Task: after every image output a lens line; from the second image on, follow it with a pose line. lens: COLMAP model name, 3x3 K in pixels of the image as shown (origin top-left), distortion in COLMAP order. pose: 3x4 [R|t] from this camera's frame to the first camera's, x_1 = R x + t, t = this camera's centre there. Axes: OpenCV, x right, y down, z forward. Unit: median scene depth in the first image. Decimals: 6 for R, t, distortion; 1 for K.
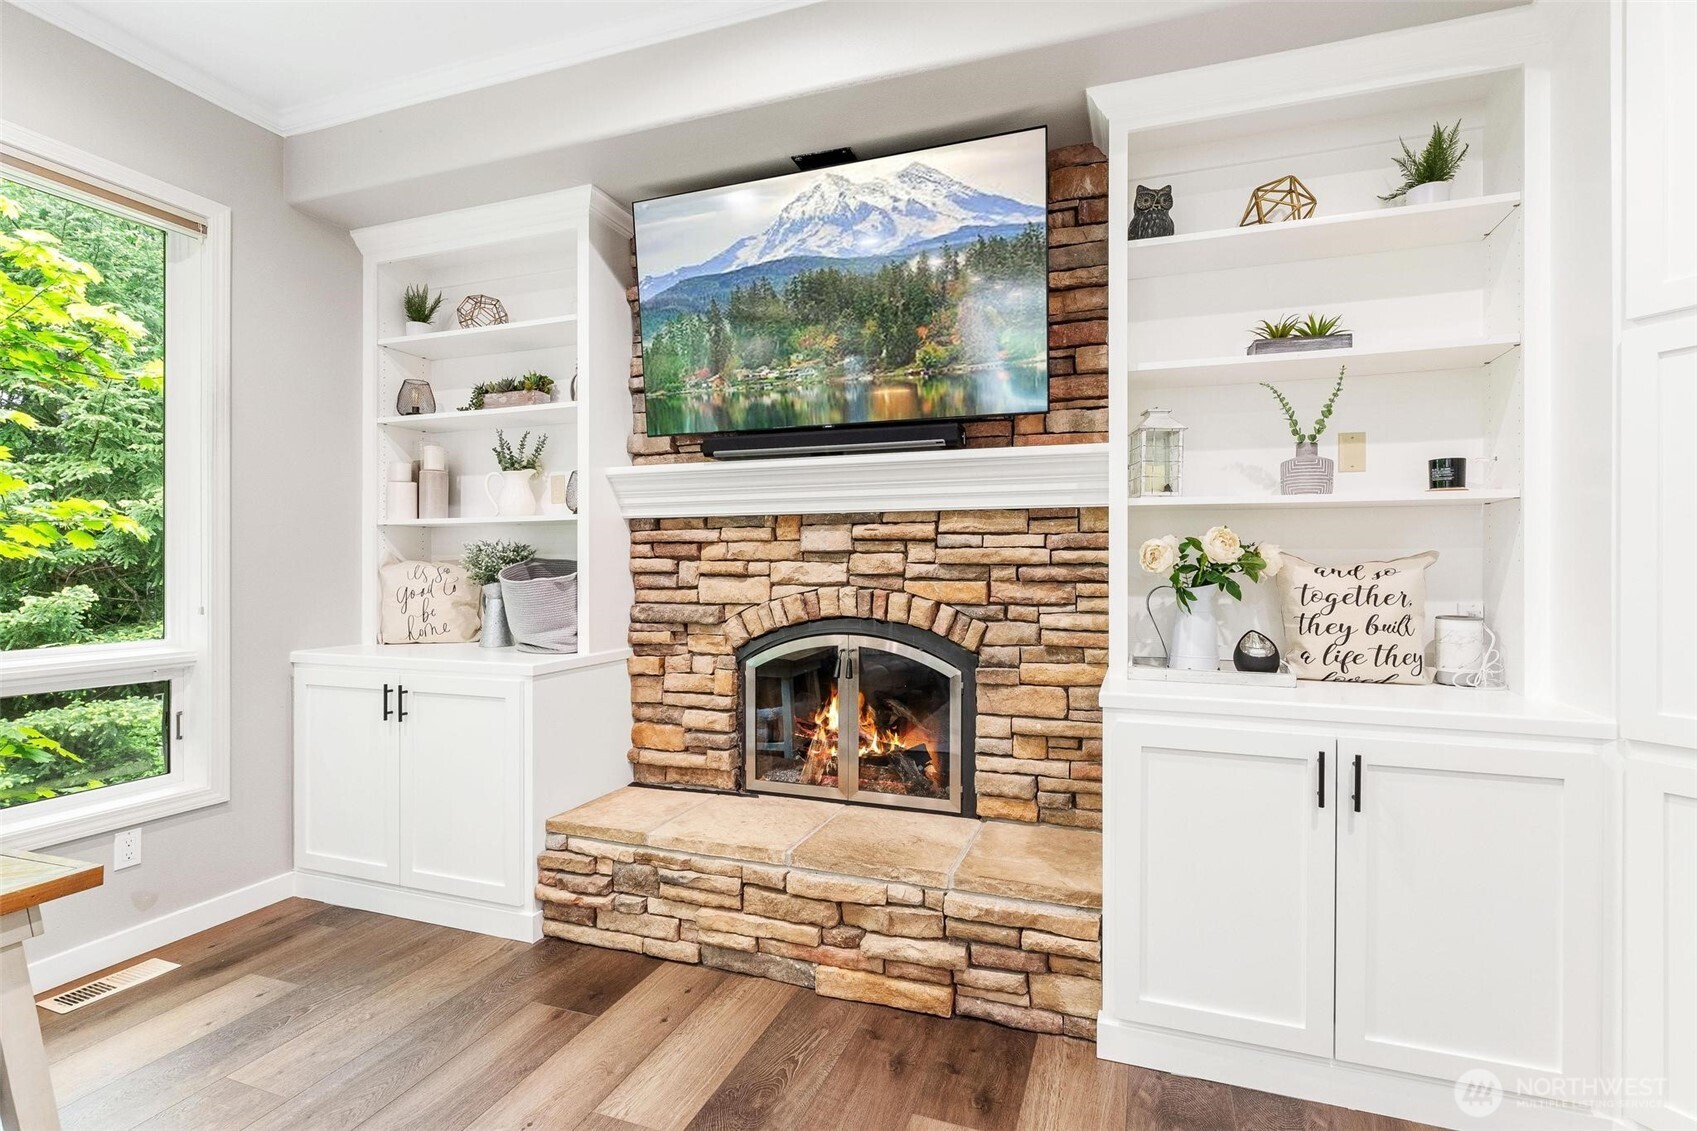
lens RADIAL K [[816.5, 0, 846.8], [0, 816.5, 571.1], [0, 0, 1]] dist [-0.002236, 0.001577]
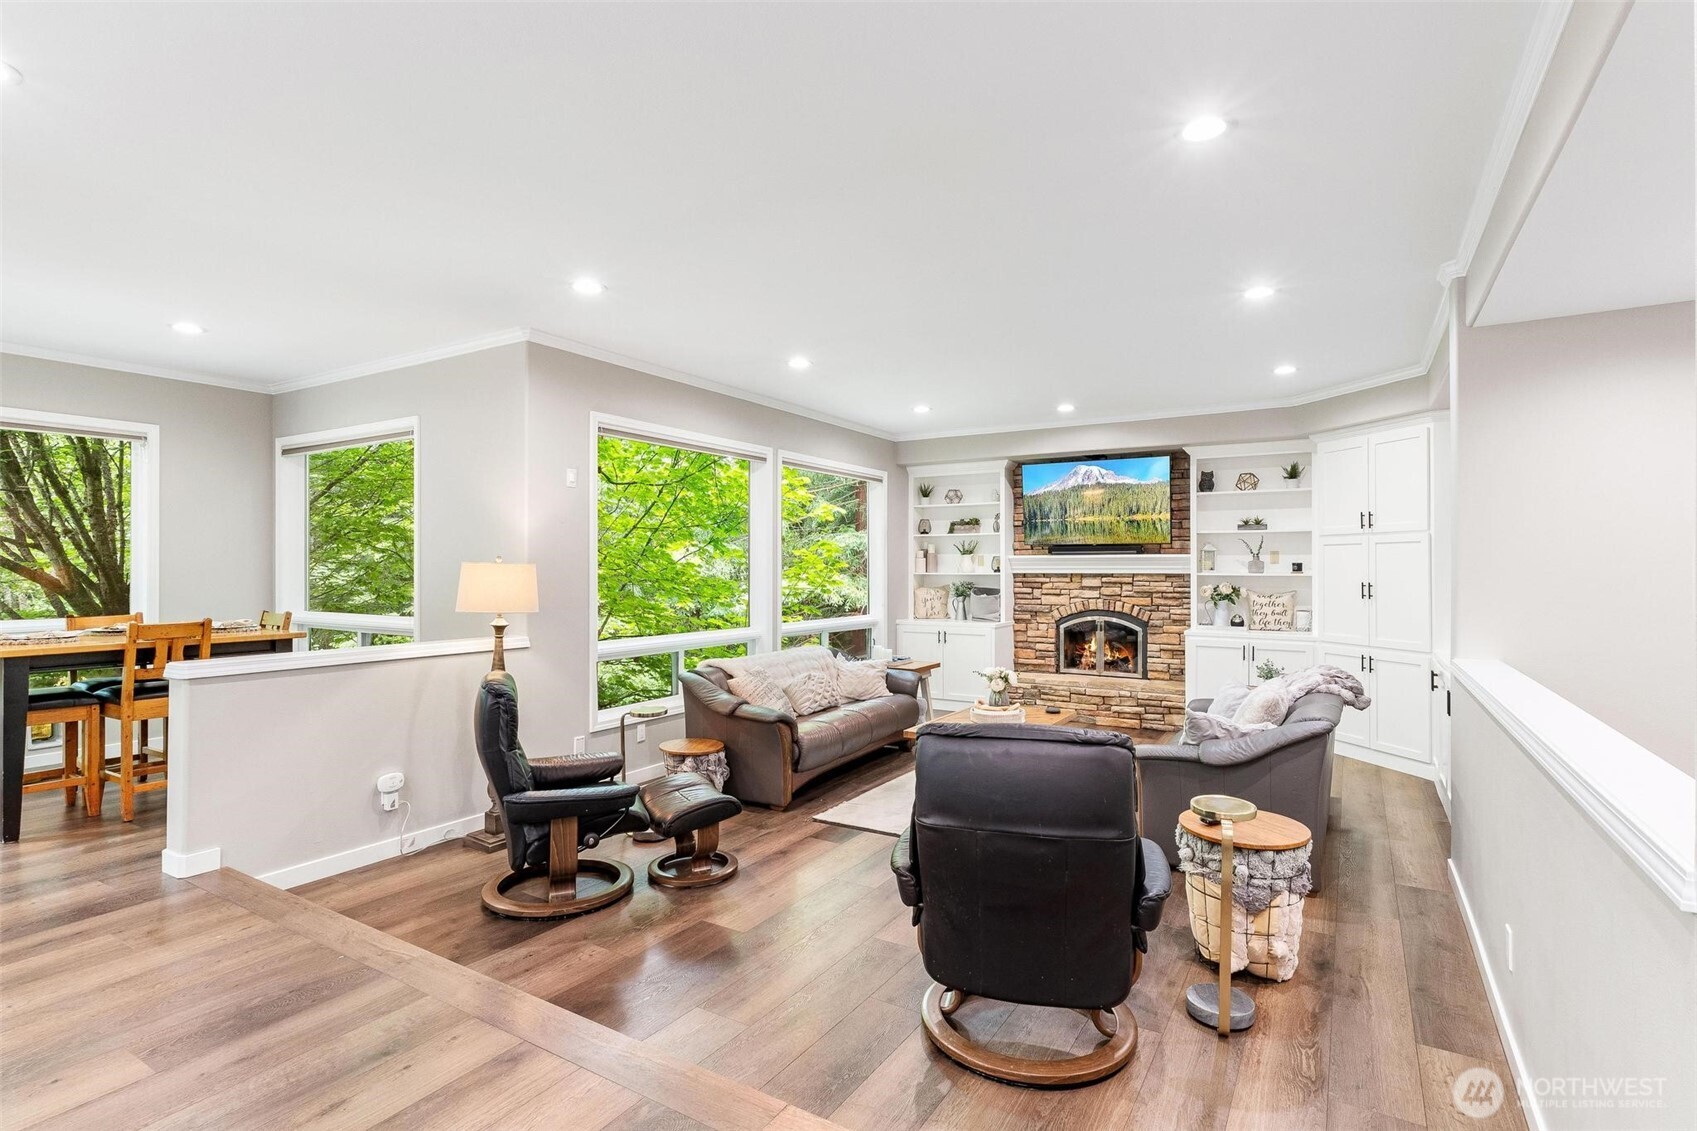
lens RADIAL K [[816.5, 0, 847.4], [0, 816.5, 566.9], [0, 0, 1]] dist [-0.002236, 0.001577]
pose [[0.981025, -0.002380, -0.193865, -0.312729], [0.001799, 0.999993, -0.003175, -0.086638], [0.193871, 0.002767, 0.981023, -1.980237]]
